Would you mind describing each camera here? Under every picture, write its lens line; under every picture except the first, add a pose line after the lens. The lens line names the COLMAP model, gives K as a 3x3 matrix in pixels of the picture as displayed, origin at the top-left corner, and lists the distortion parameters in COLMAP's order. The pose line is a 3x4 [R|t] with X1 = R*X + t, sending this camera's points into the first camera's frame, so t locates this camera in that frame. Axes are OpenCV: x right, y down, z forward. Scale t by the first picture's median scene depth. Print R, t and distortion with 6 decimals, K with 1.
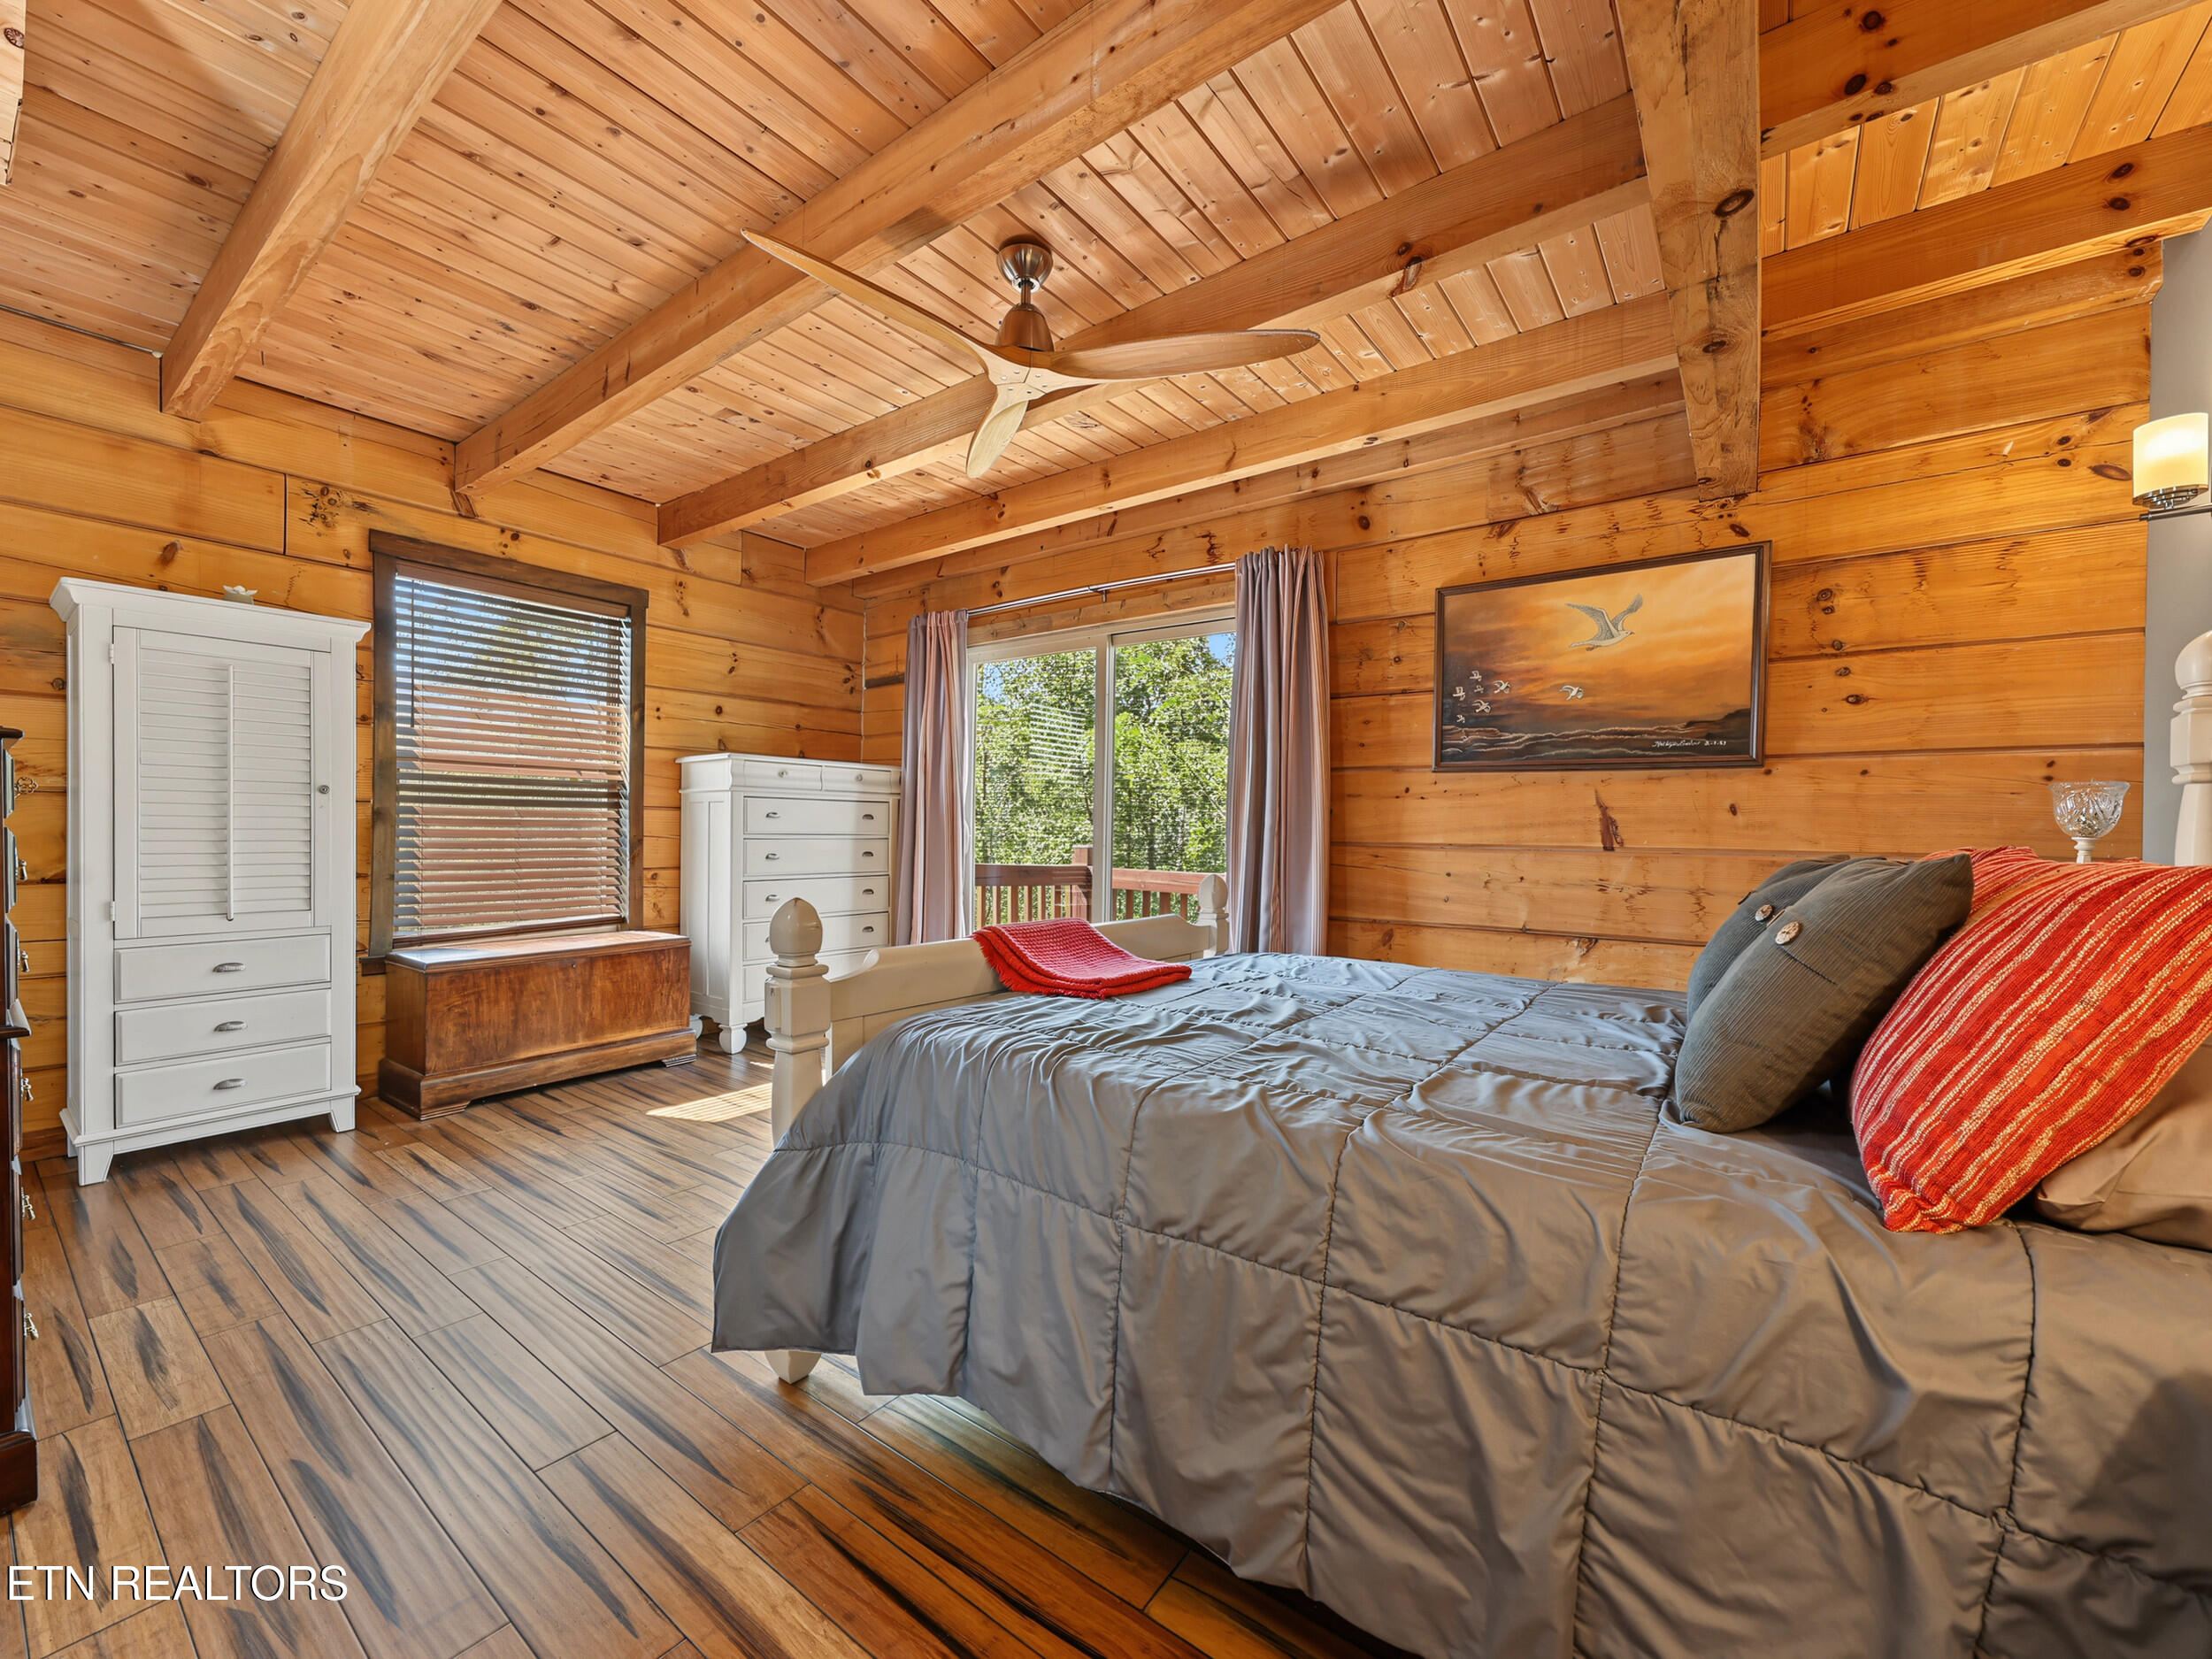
lens RADIAL K [[885.4, 0, 1103.9], [0, 885.4, 839.1], [0, 0, 1]] dist [-0.000015, 0.002416]
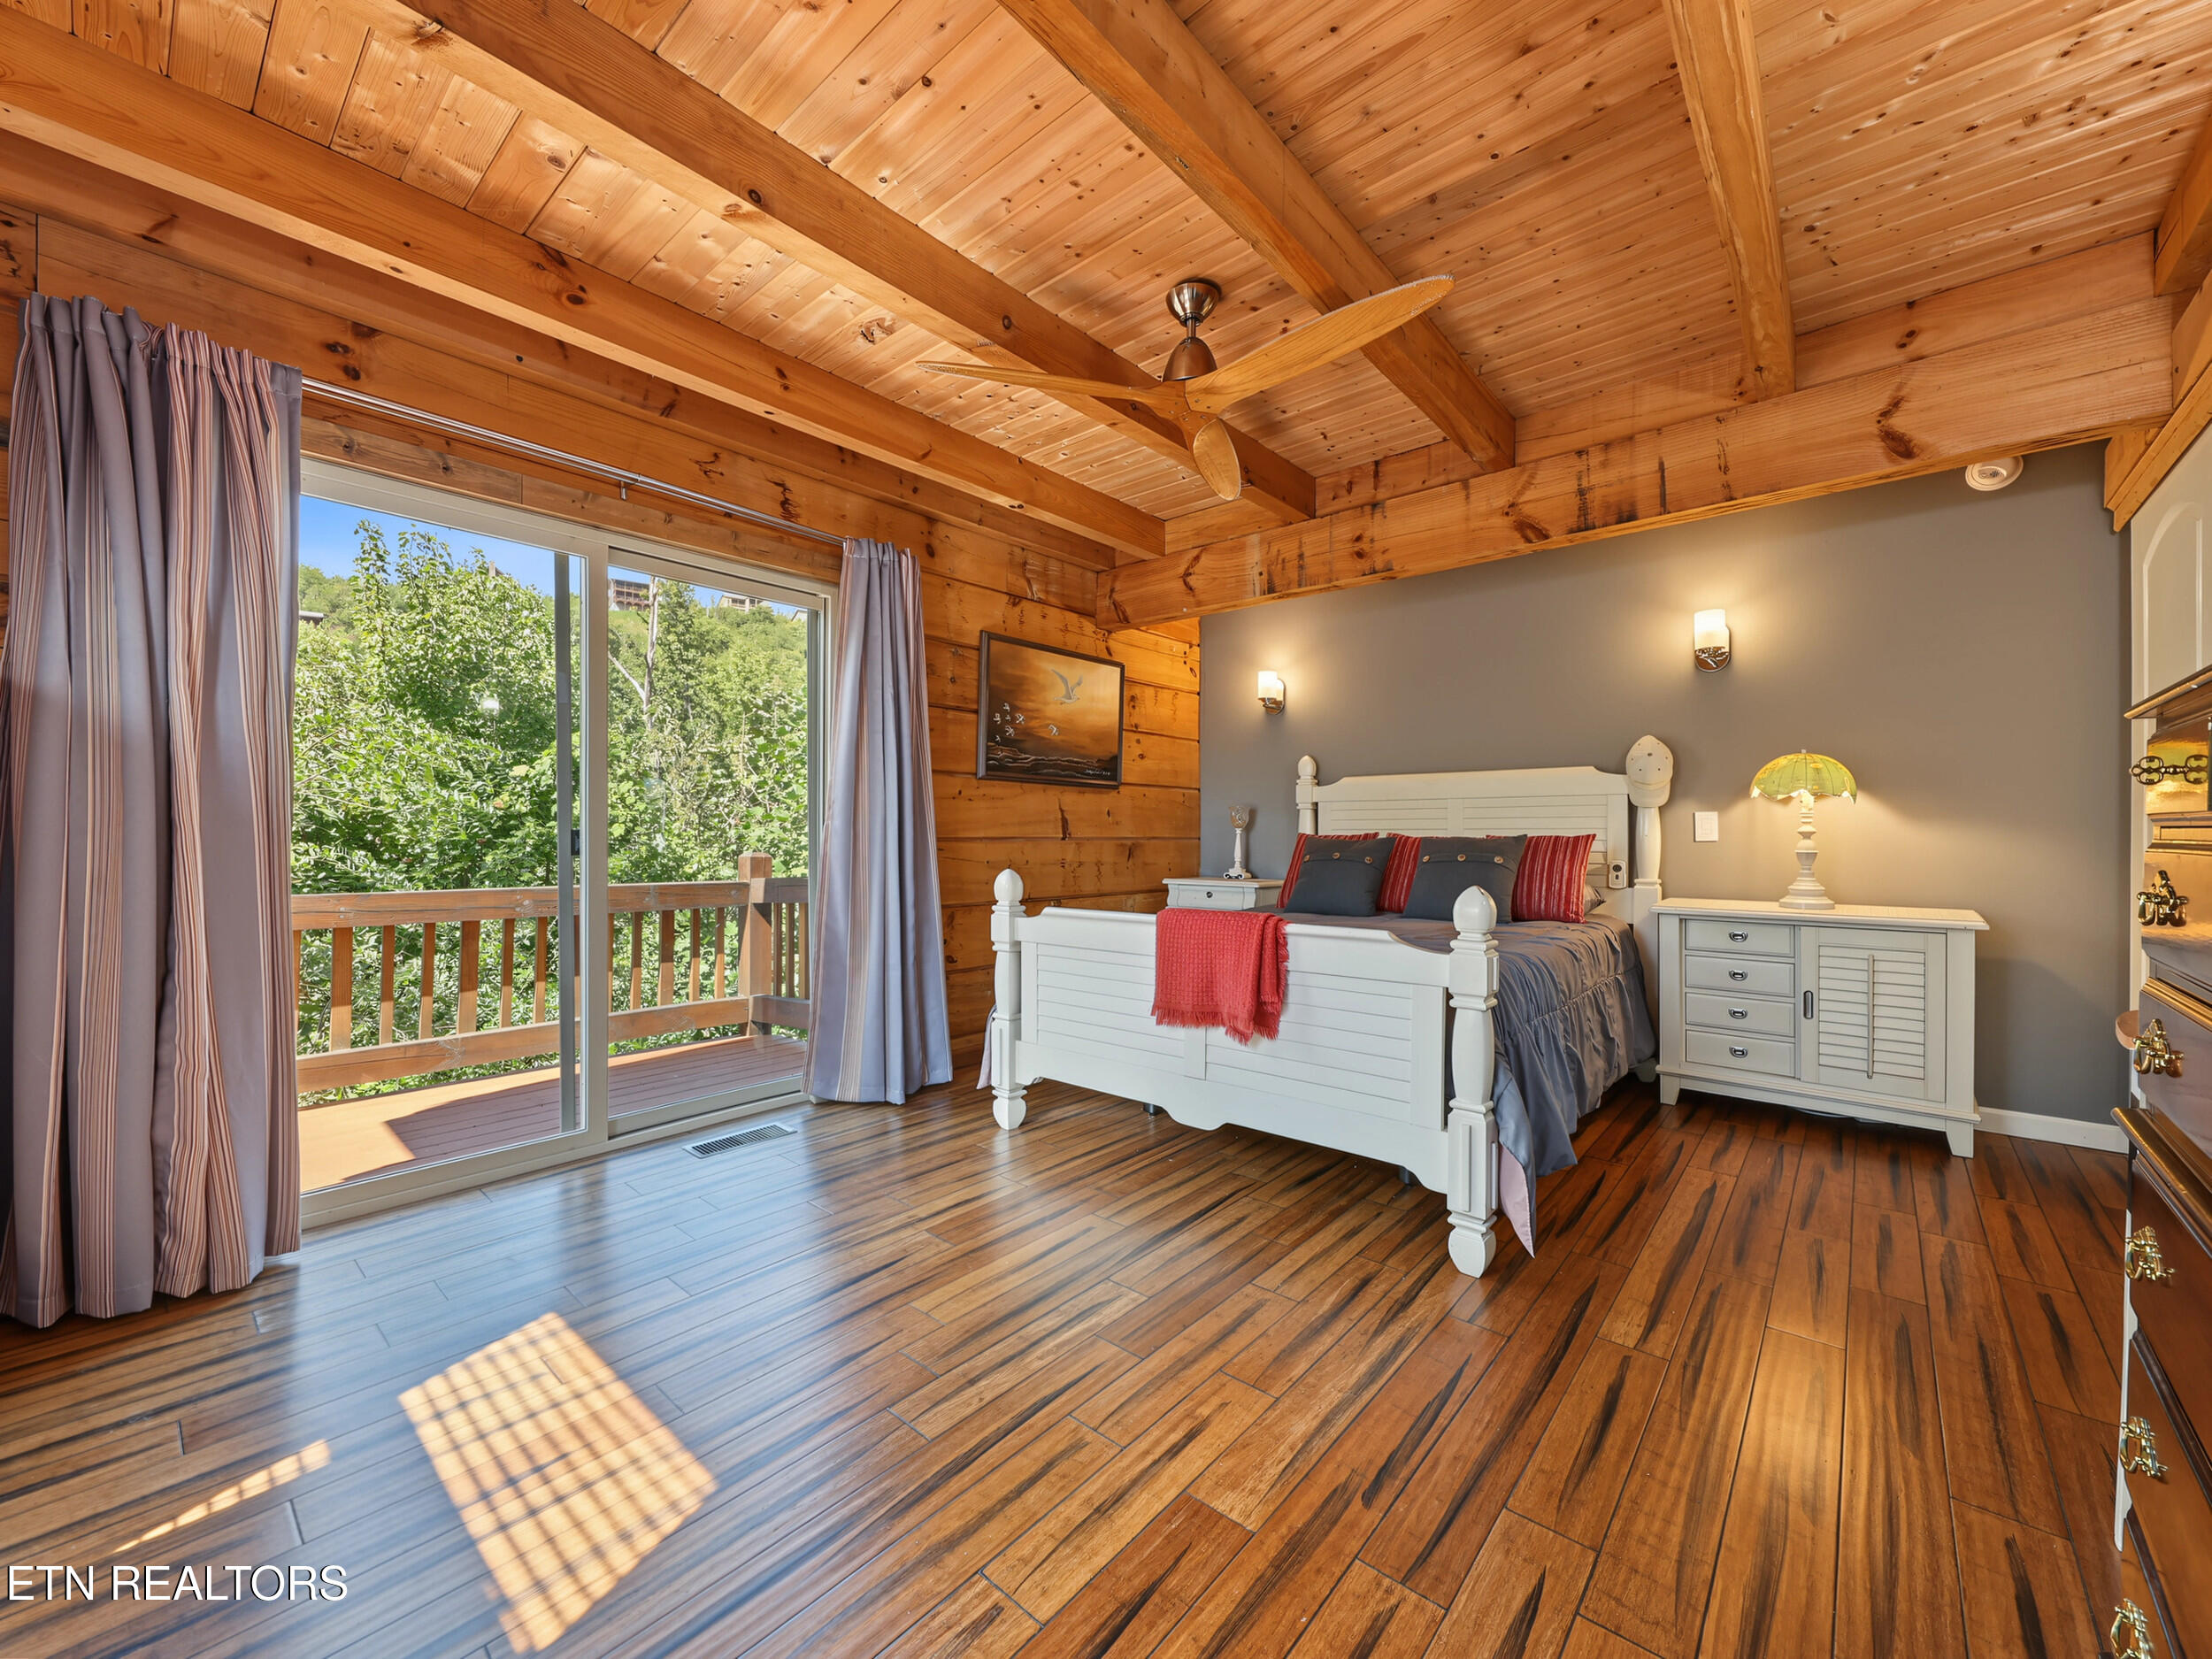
lens RADIAL K [[885.4, 0, 1104.6], [0, 885.4, 829.1], [0, 0, 1]] dist [-0.000015, 0.002416]
pose [[0.075594, -0.003582, 0.997132, -0.827534], [0.020614, 0.999785, 0.002028, -0.005556], [-0.996926, 0.020402, 0.075652, 0.732392]]
